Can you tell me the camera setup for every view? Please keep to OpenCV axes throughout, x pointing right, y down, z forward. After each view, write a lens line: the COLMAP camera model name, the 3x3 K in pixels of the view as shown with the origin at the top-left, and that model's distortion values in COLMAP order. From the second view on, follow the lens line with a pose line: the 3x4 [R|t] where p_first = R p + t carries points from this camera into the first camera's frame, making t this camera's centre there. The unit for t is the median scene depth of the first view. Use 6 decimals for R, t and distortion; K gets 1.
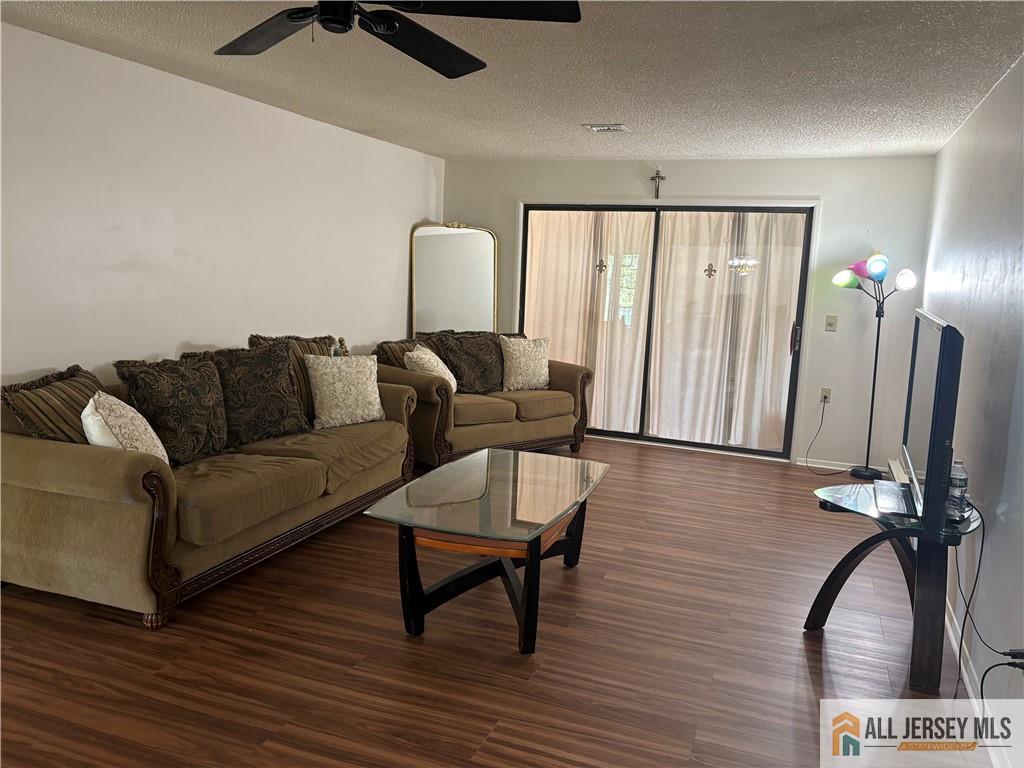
lens RADIAL K [[803.6, 0, 512.0], [0, 803.6, 384.0], [0, 0, 1]] dist [0.068623, -0.049032]
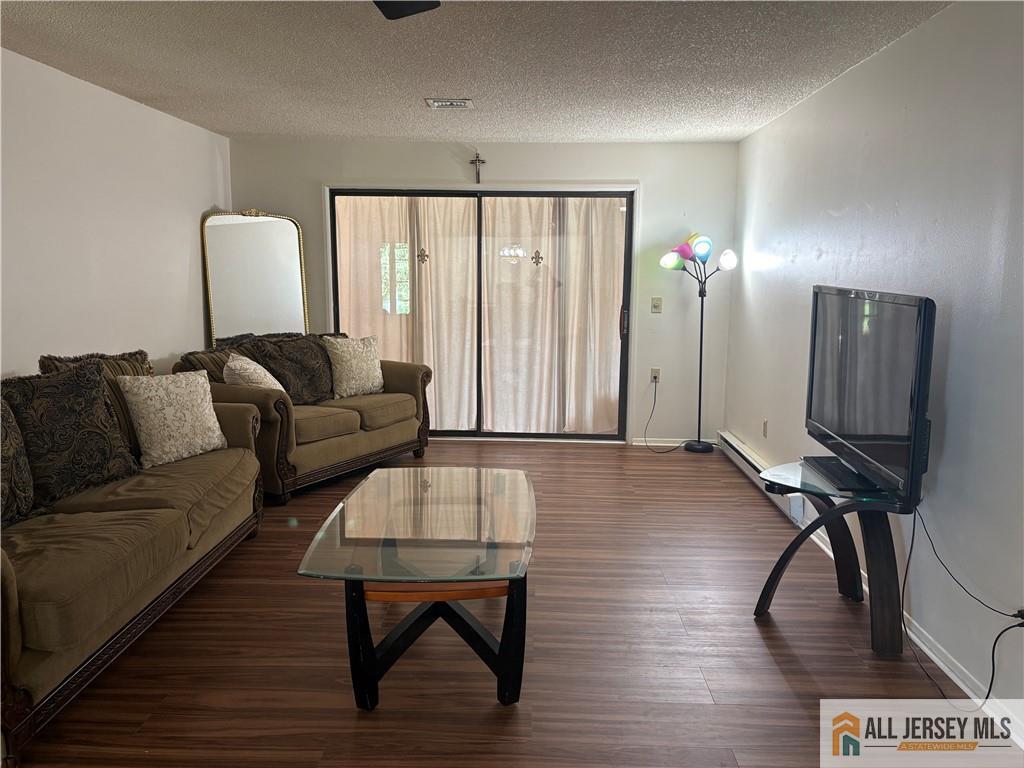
lens RADIAL K [[803.6, 0, 512.0], [0, 803.6, 384.0], [0, 0, 1]] dist [0.068623, -0.049032]
pose [[0.942073, -0.082477, 0.325110, -0.117735], [0.079243, 0.996585, 0.023201, -0.012935], [-0.325913, 0.003905, 0.945392, 0.092991]]
